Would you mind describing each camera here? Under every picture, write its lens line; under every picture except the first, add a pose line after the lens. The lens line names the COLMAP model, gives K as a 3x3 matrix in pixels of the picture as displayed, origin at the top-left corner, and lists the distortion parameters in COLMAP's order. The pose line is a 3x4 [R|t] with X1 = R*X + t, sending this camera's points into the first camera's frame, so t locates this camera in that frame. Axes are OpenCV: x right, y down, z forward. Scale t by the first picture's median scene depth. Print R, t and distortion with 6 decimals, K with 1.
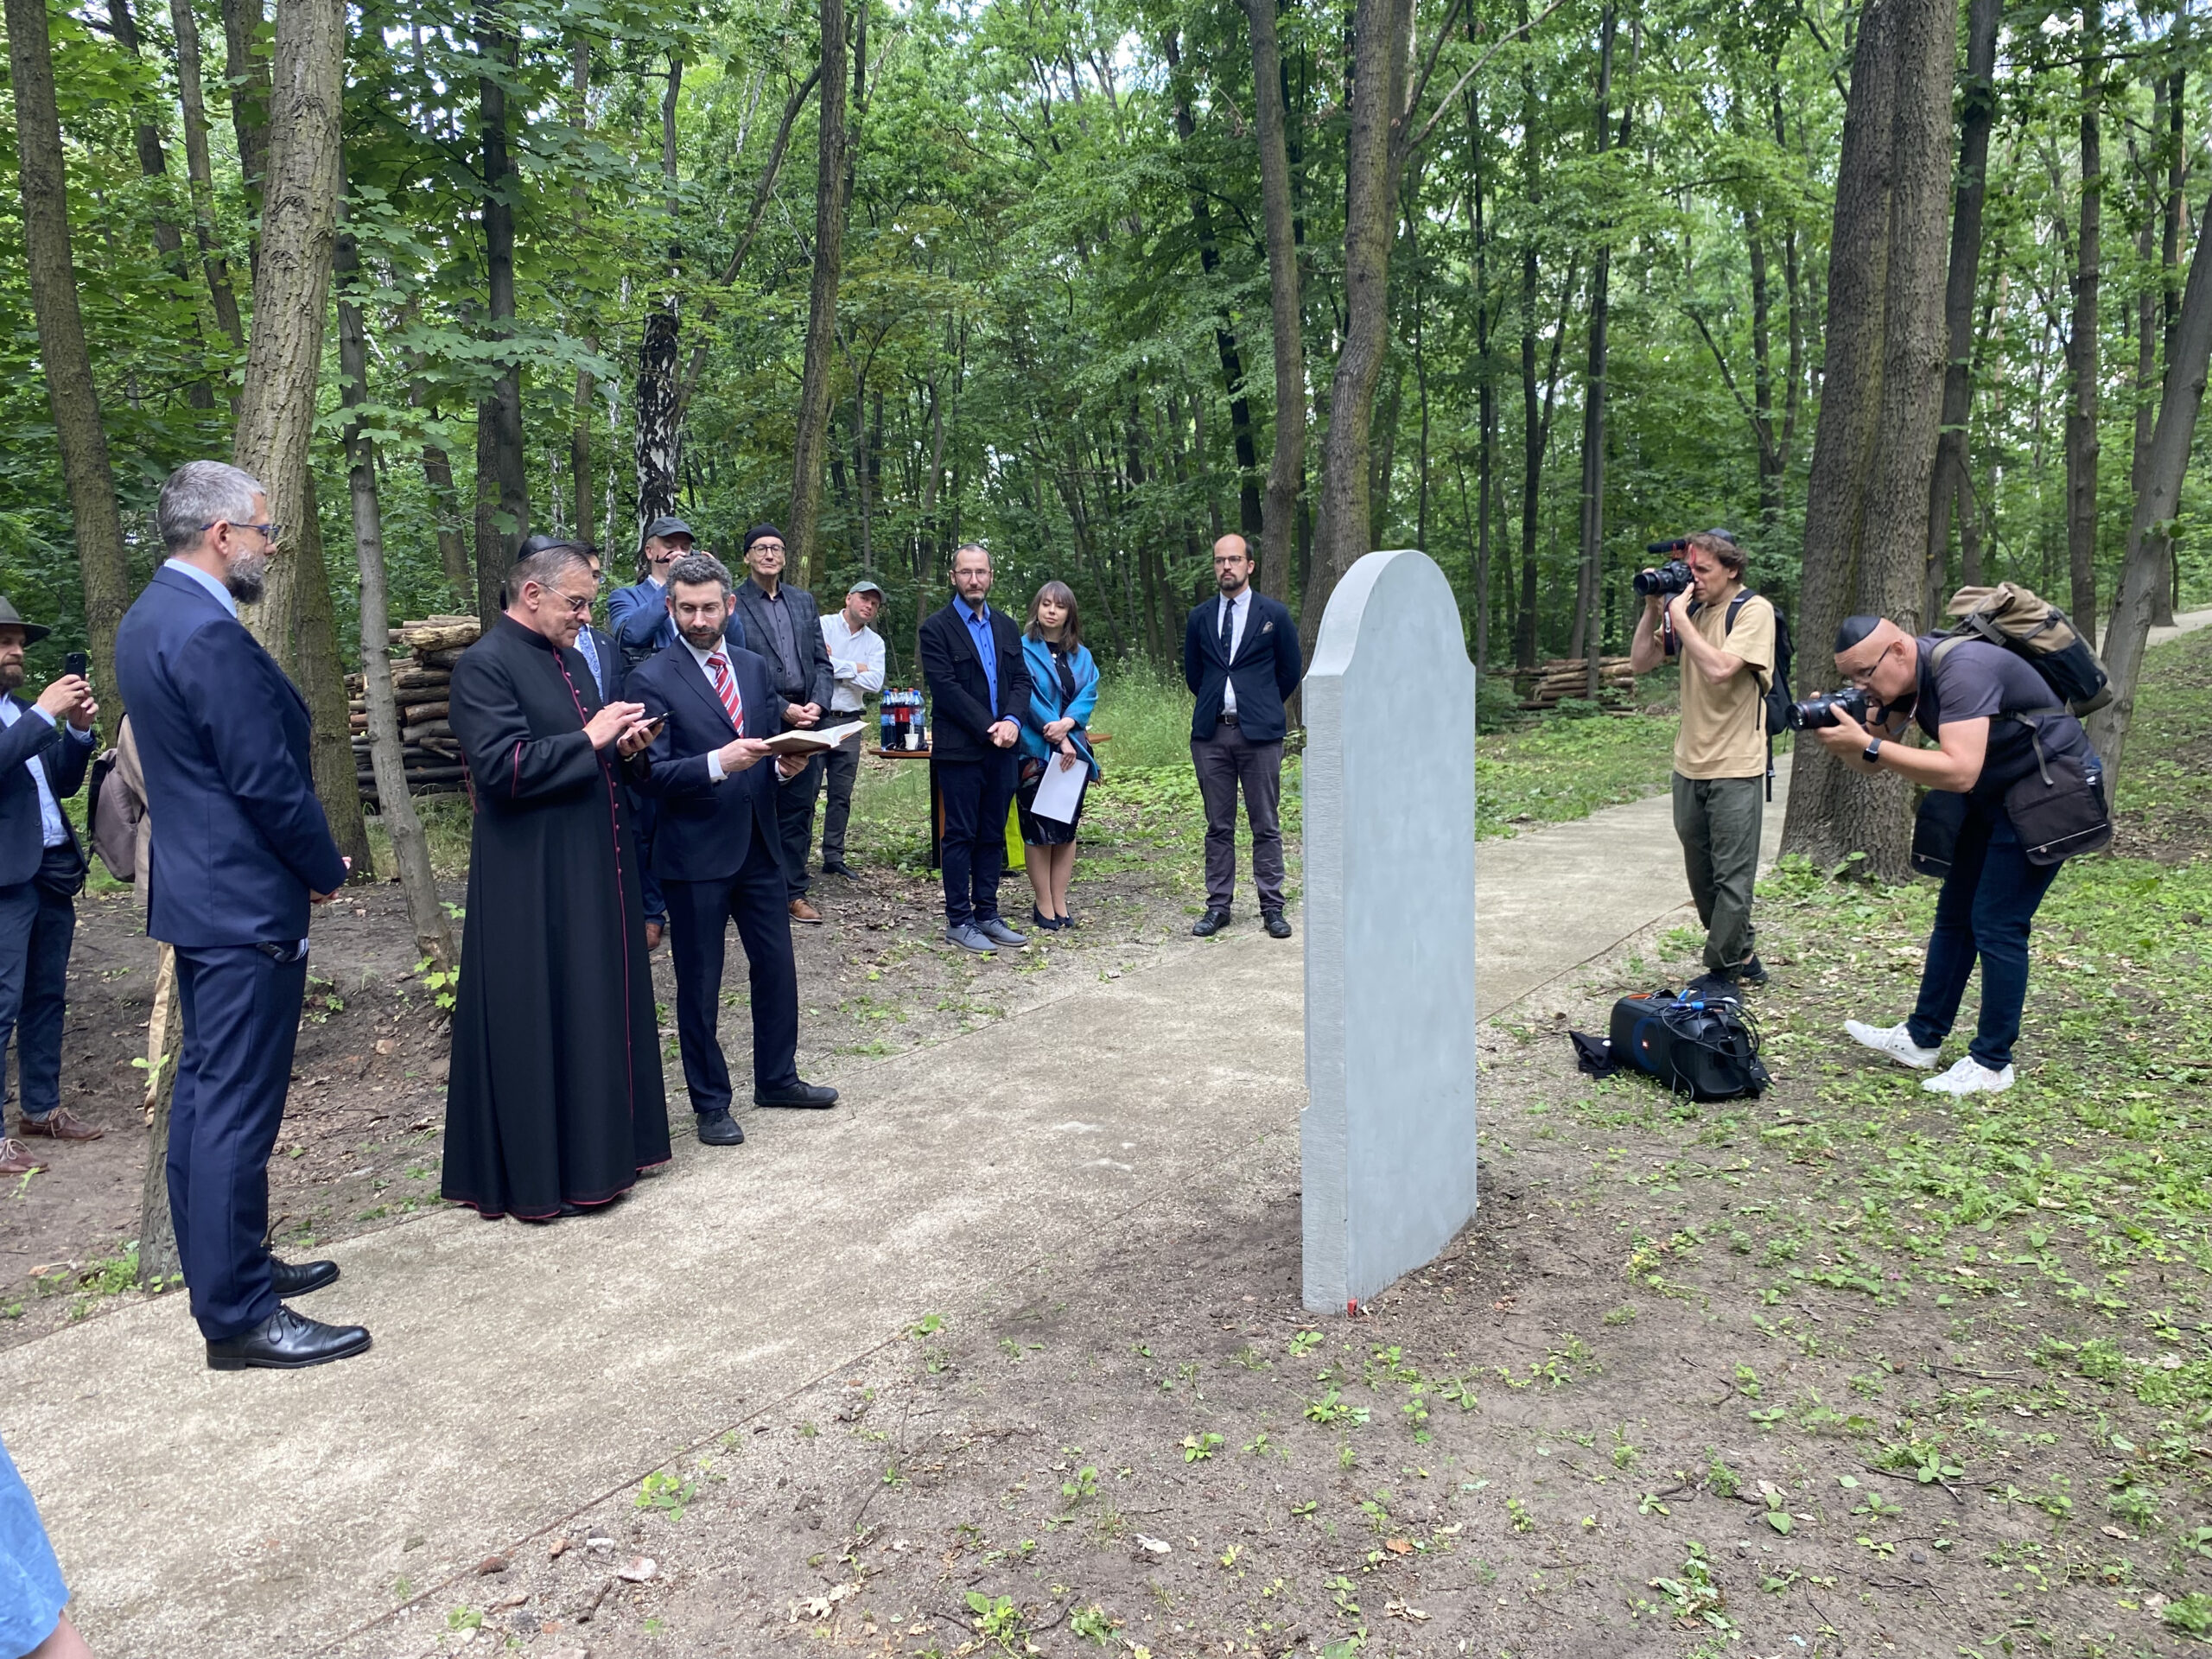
lens RADIAL K [[1689.7, 0, 1117.8], [0, 1689.7, 809.8], [0, 0, 1]] dist [0.145779, -0.231250]
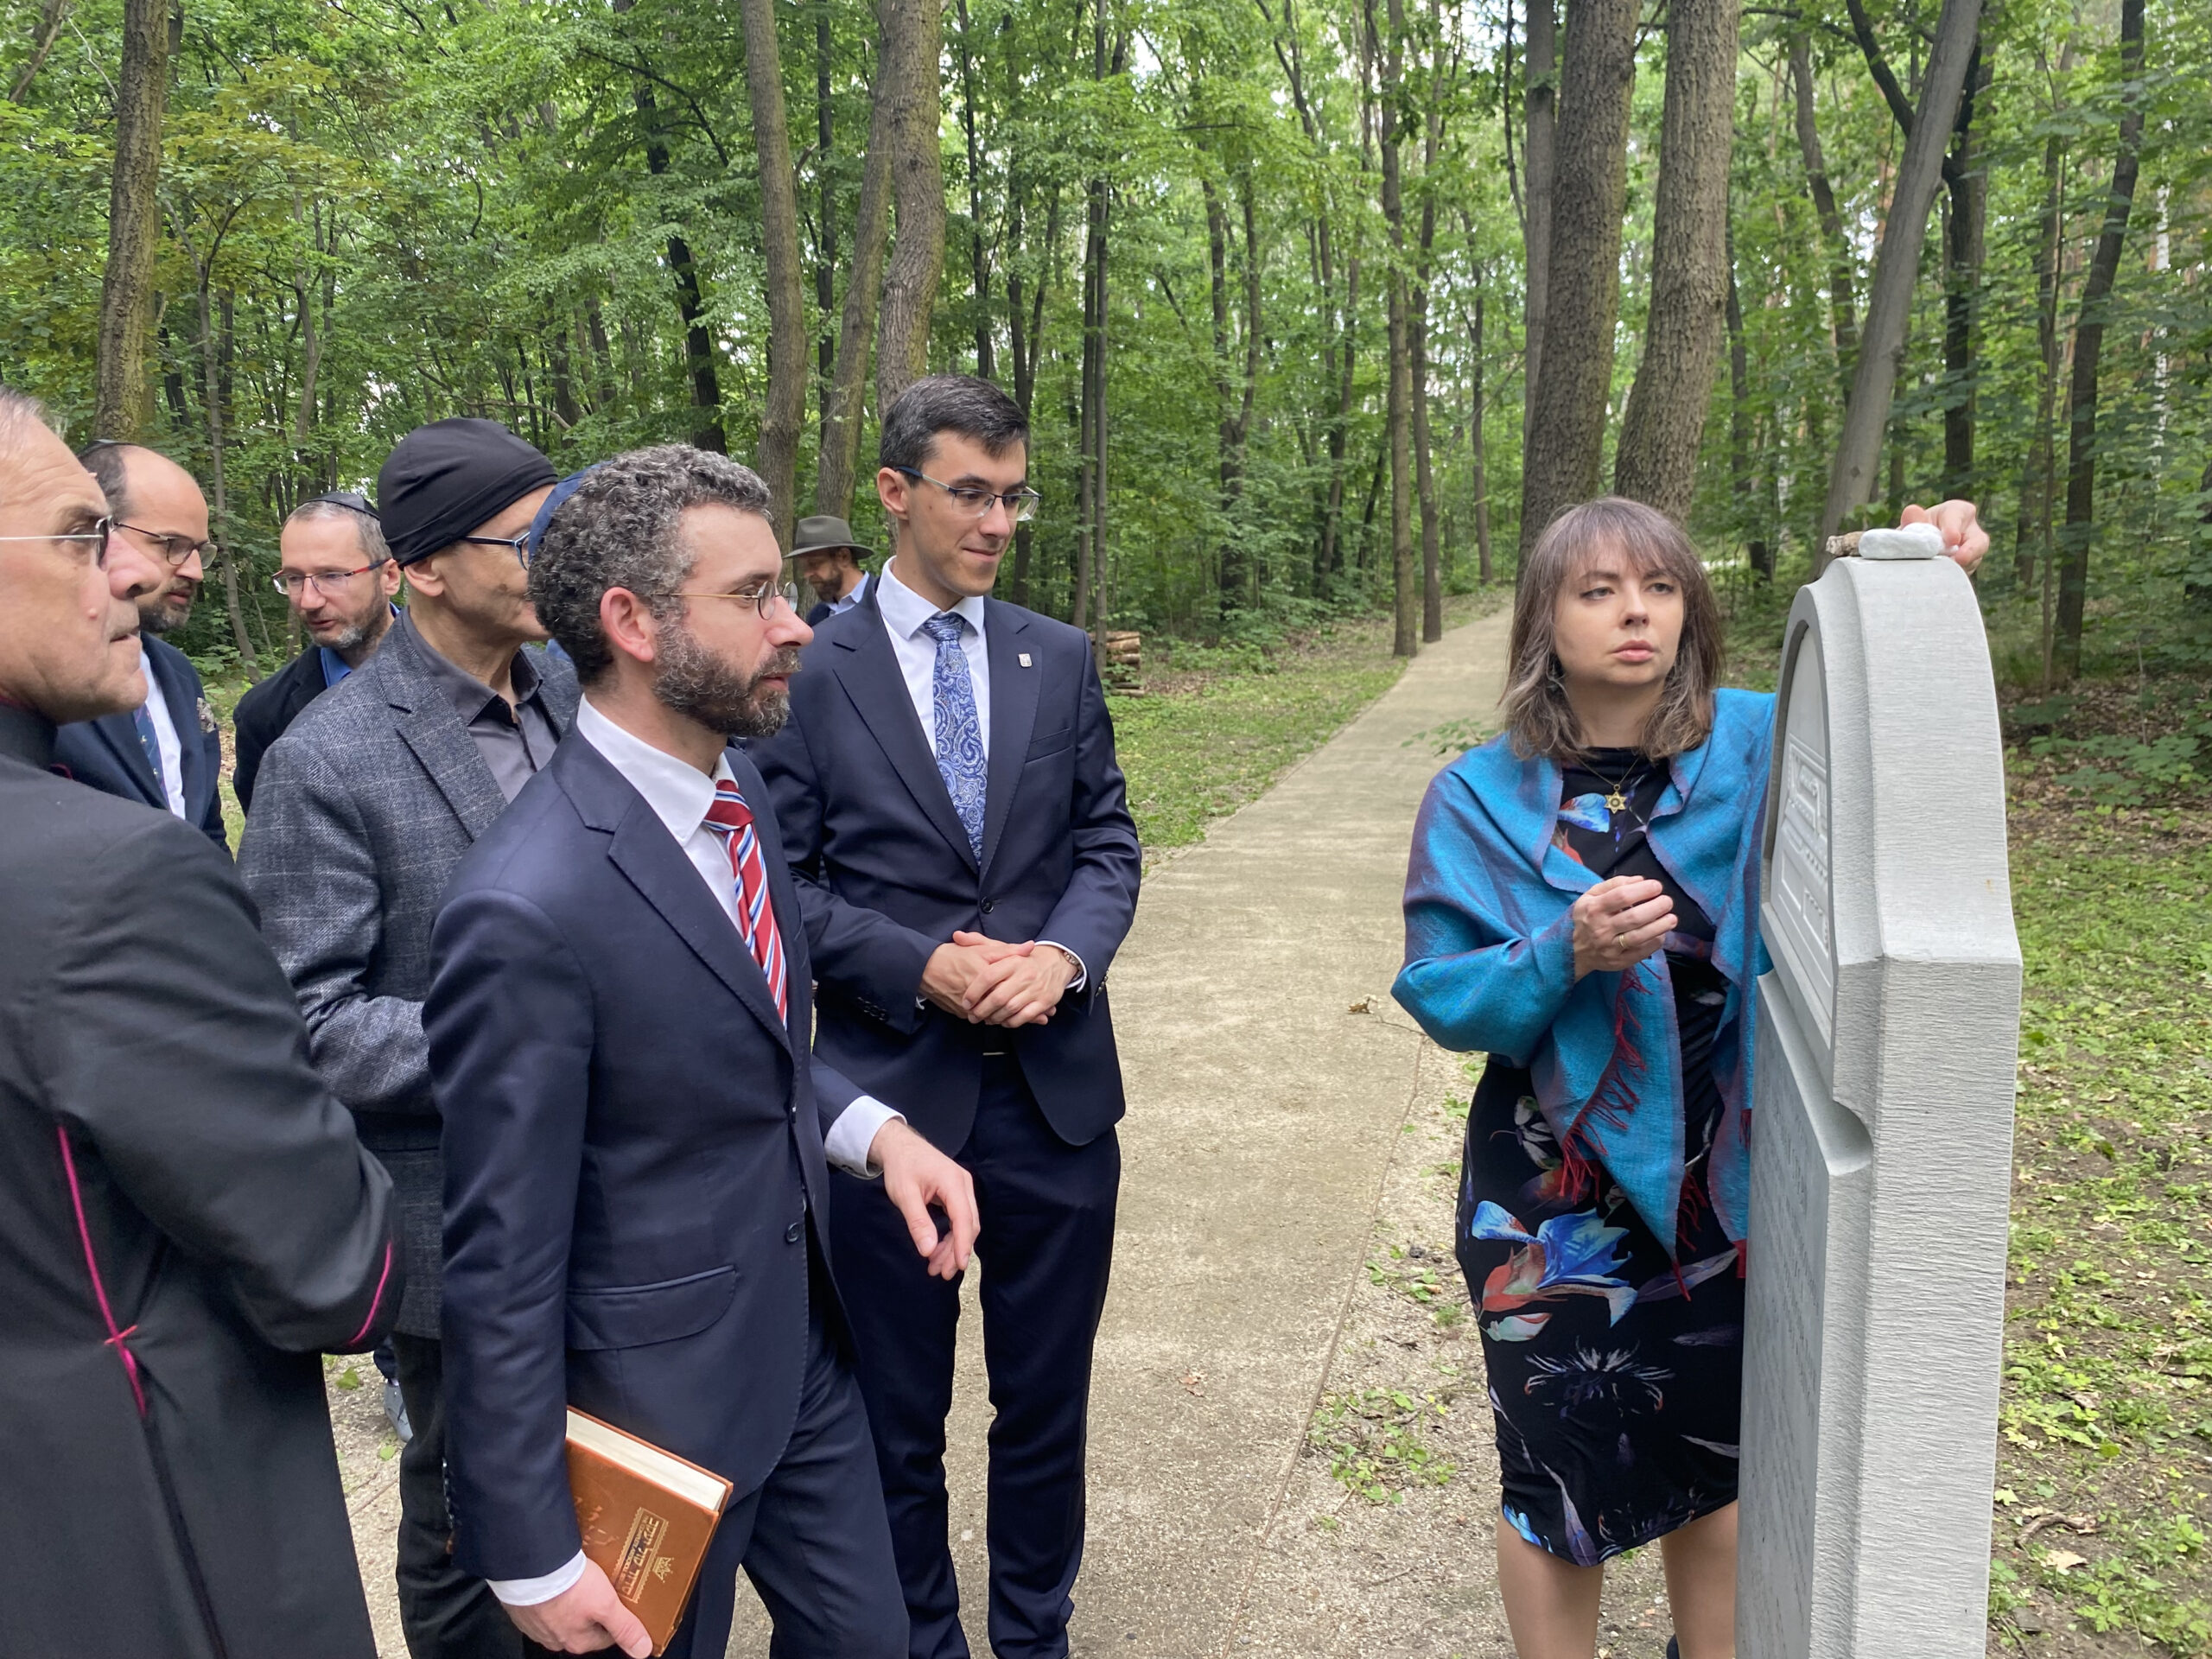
lens RADIAL K [[1723.7, 0, 1106.0], [0, 1723.7, 829.5], [0, 0, 1]] dist [0.014956, 0.009597]
pose [[0.948272, -0.031863, 0.315856, -0.017027], [0.020985, 0.999066, 0.037781, -0.016600], [-0.316765, -0.029198, 0.948054, 0.103921]]
